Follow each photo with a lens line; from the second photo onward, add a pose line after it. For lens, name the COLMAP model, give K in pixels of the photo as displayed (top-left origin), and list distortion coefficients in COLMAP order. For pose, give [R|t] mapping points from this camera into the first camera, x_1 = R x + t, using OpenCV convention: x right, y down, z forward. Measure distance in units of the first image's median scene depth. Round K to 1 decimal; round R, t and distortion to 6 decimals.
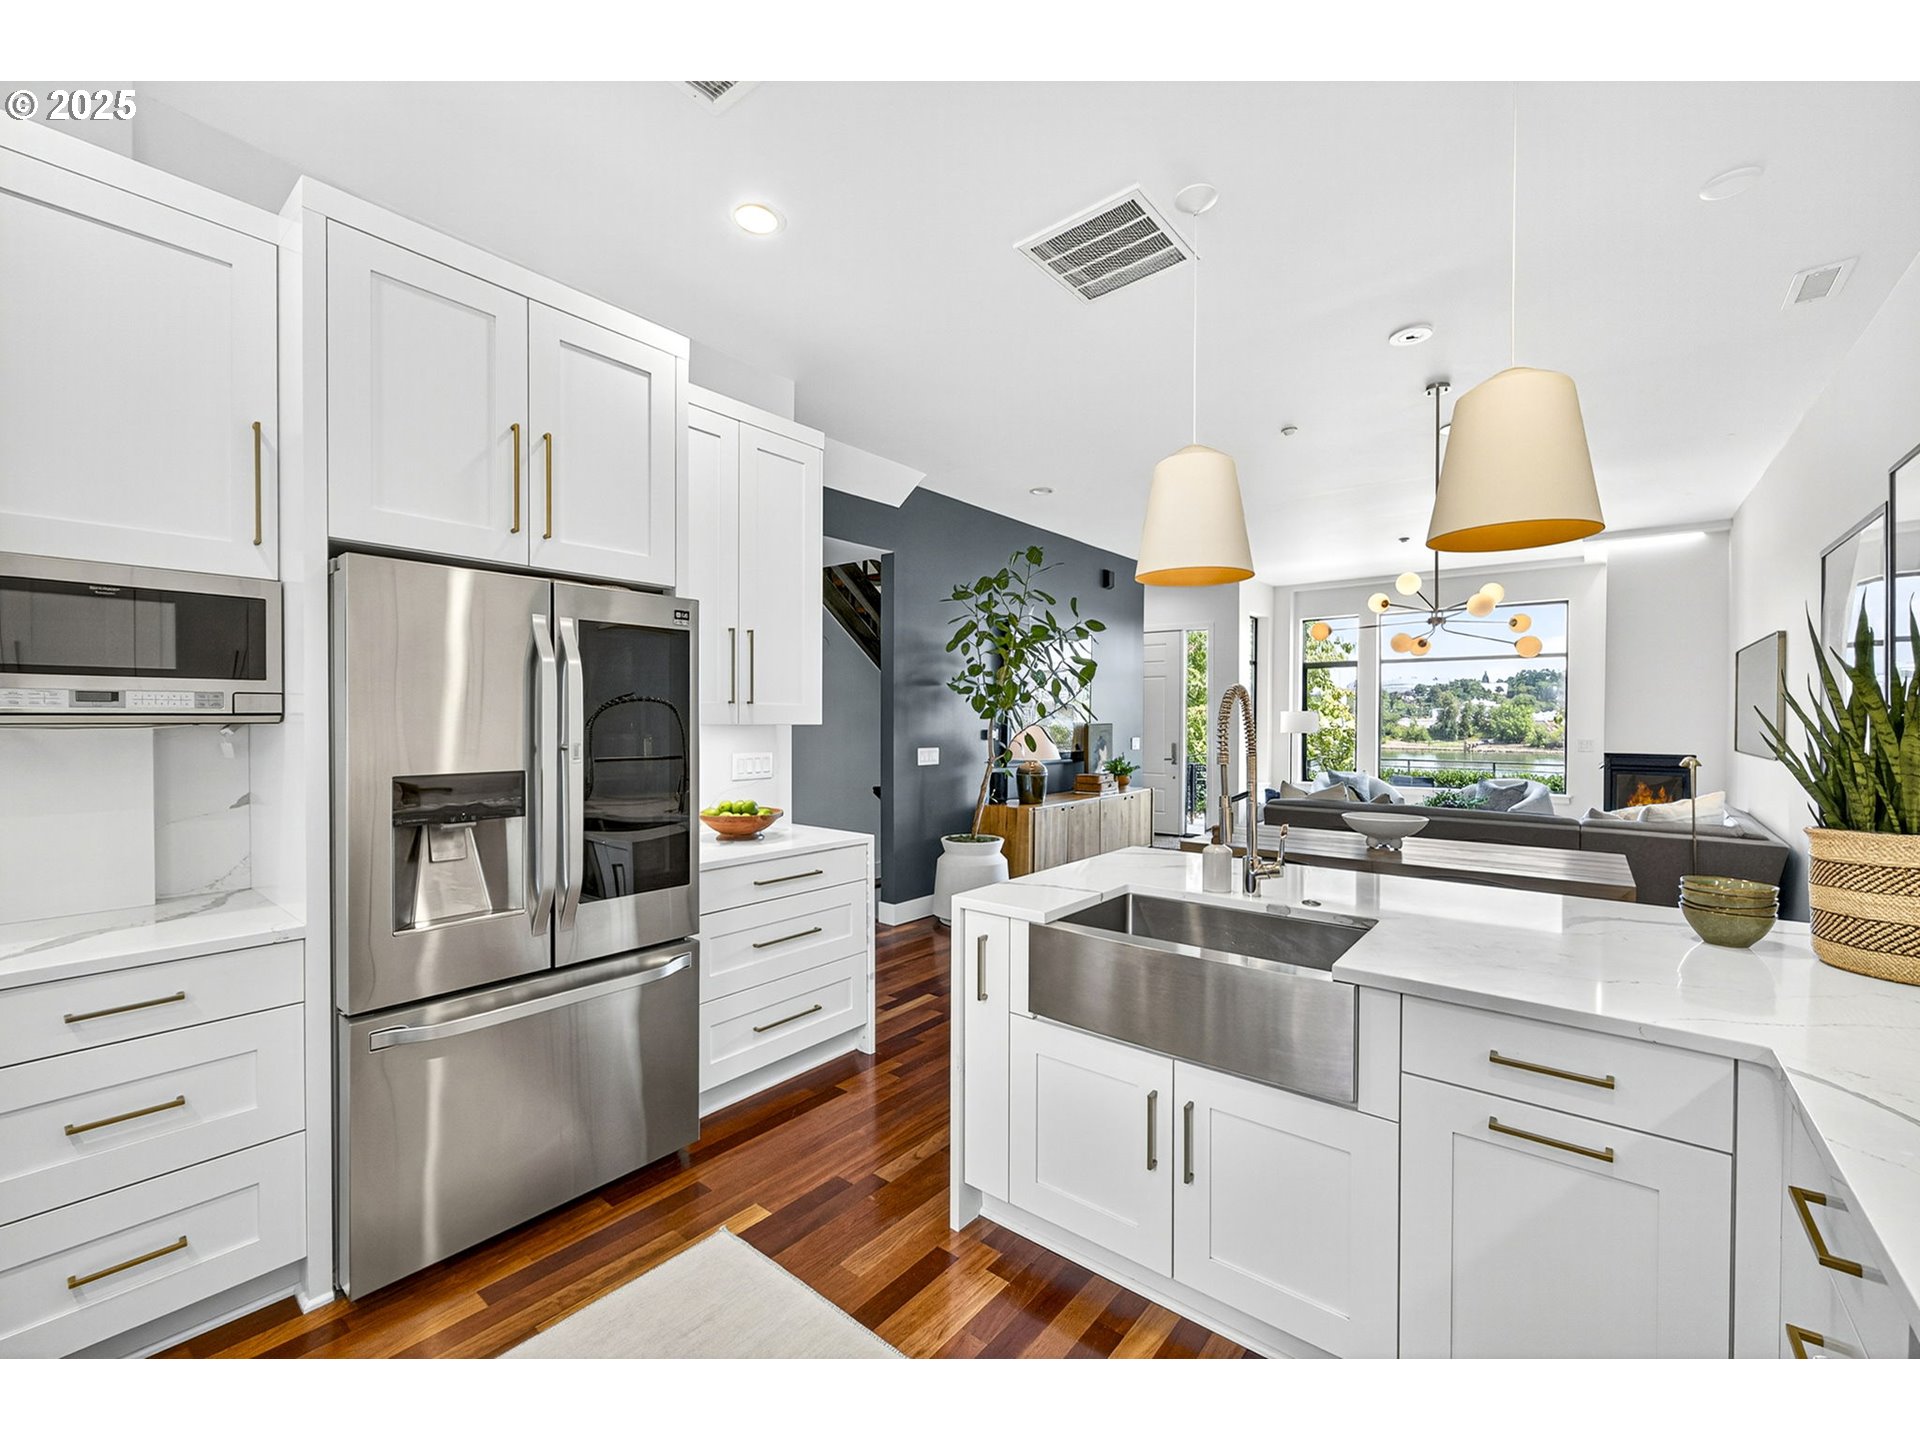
lens RADIAL K [[802.7, 0, 958.9], [0, 802.7, 723.2], [0, 0, 1]] dist [-0.000557, -0.000151]
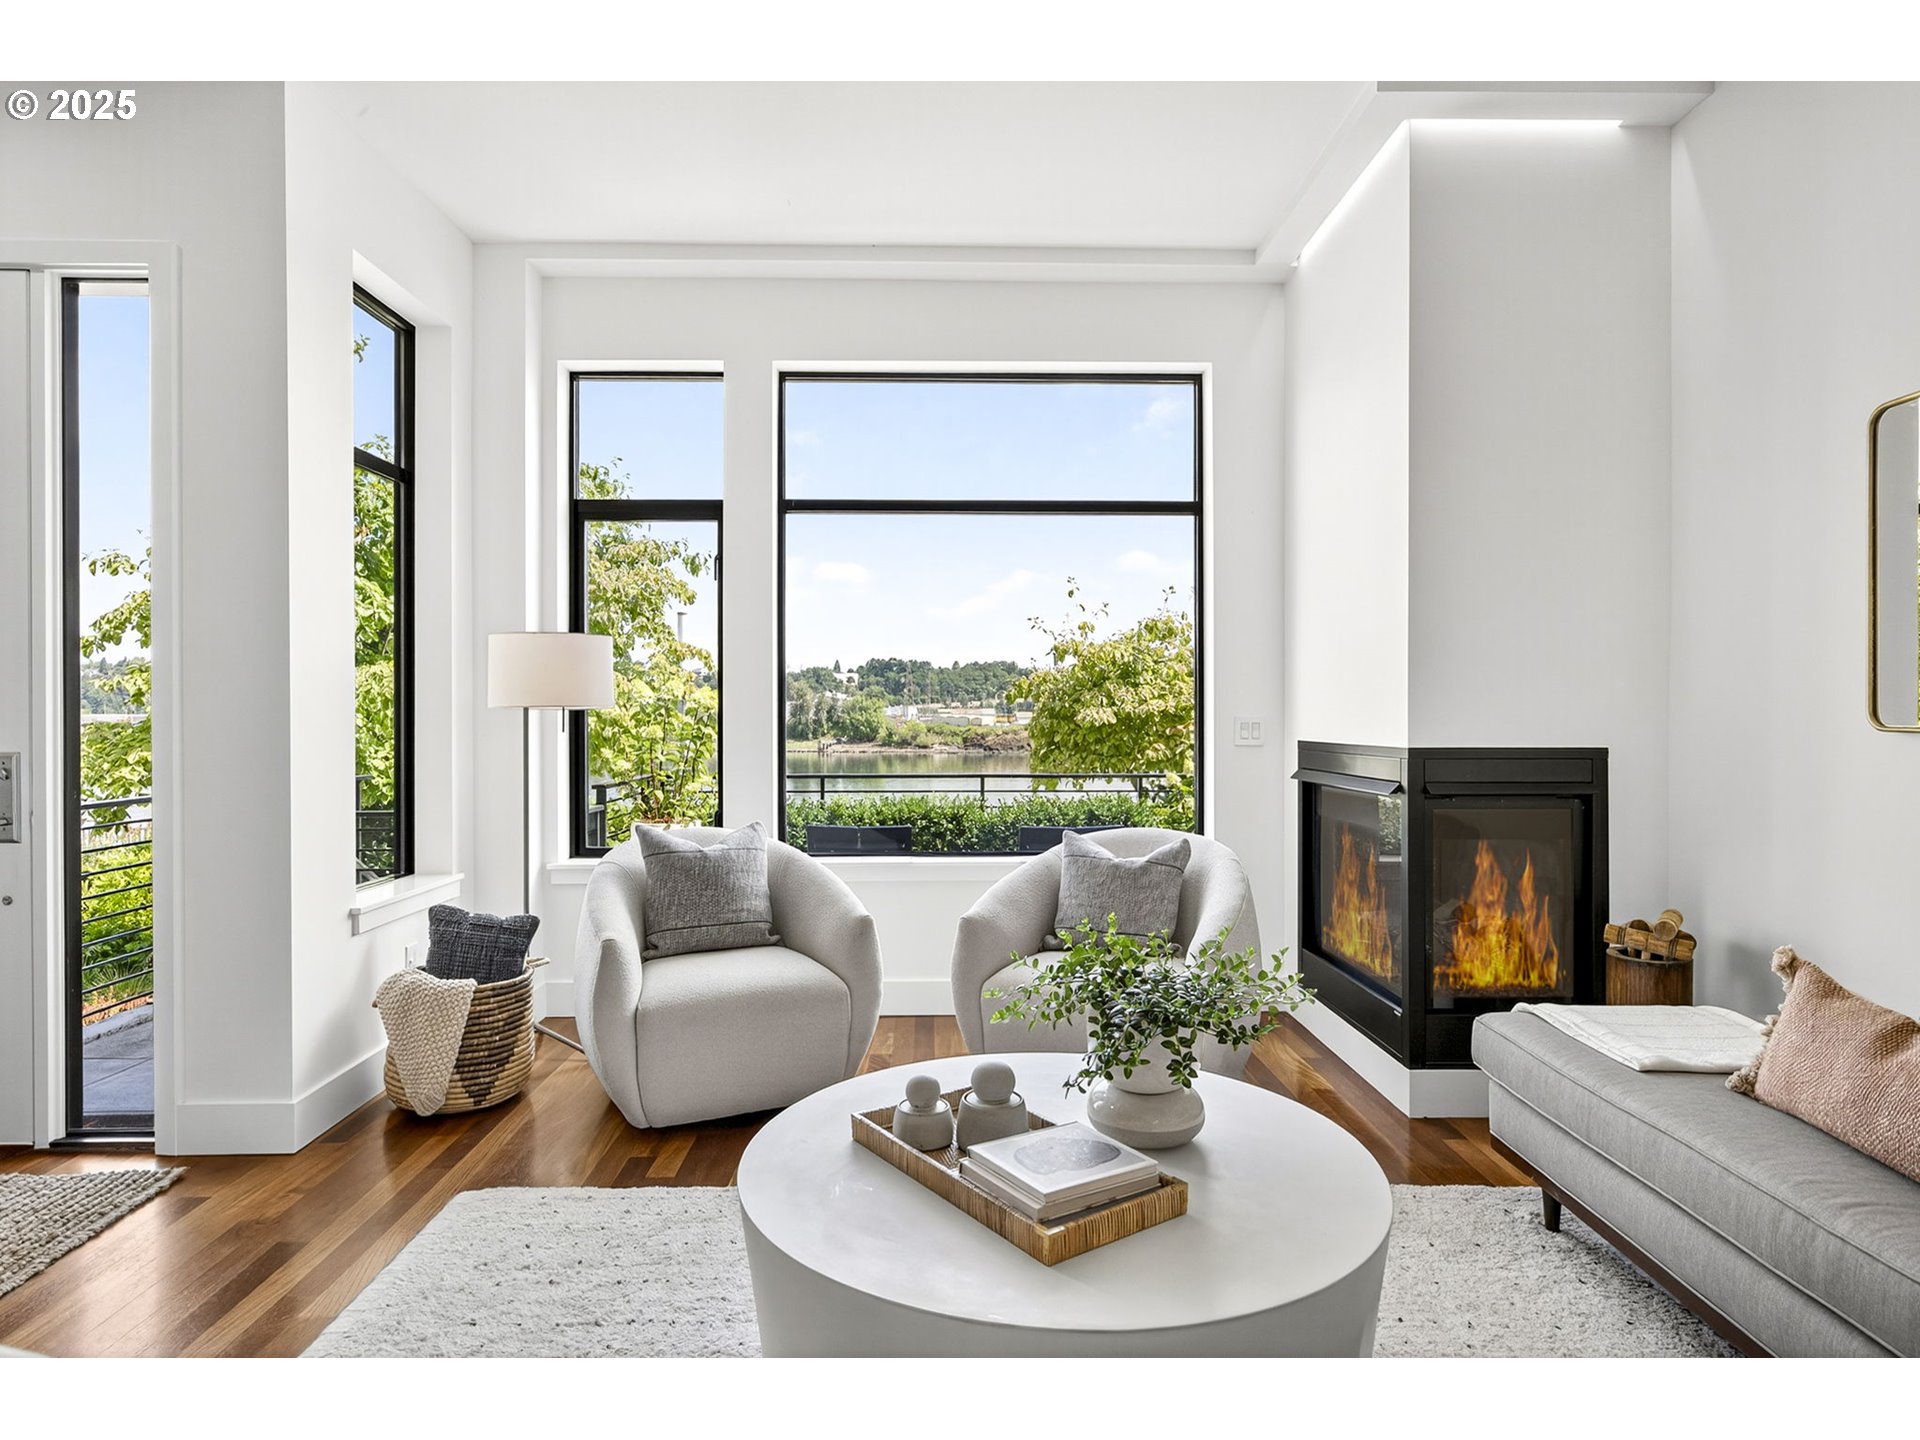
lens RADIAL K [[1033.7, 0, 950.2], [0, 1033.7, 725.7], [0, 0, 1]] dist [-0.001195, -0.000081]
pose [[0.765614, -0.010707, 0.643211, 0.335507], [0.009642, 0.999940, 0.005169, 0.021048], [-0.643228, 0.002244, 0.765672, 0.704020]]
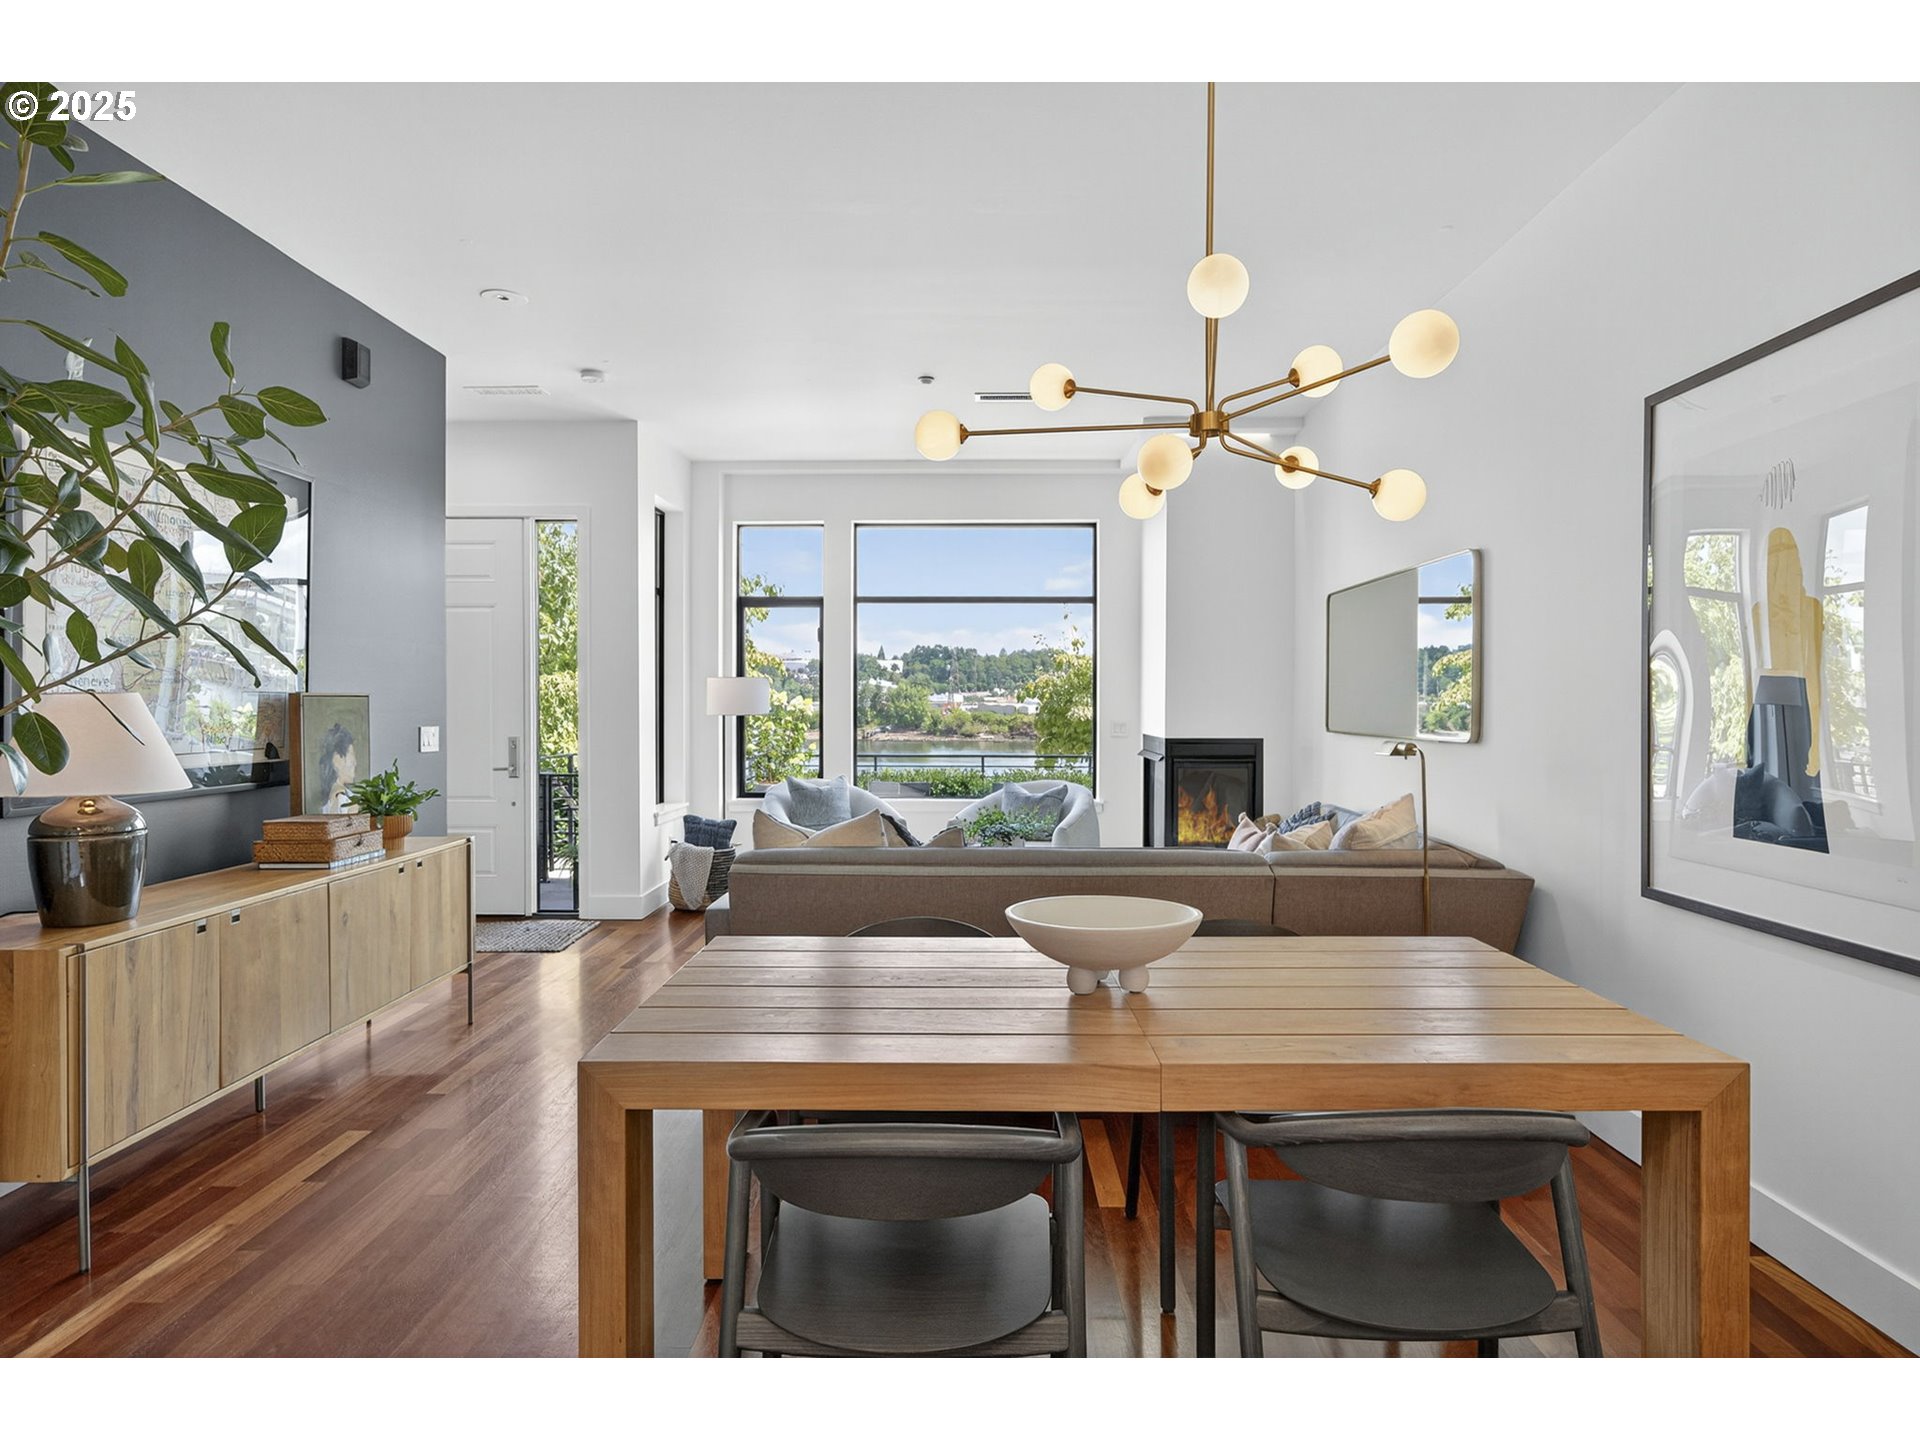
lens RADIAL K [[1091.9, 0, 969.5], [0, 1091.9, 720.4], [0, 0, 1]] dist [-0.006180, 0.008045]
pose [[0.783809, -0.011041, 0.620903, 0.077086], [0.004664, 0.999918, 0.011893, 0.008585], [-0.620984, -0.006426, 0.783797, 0.325438]]
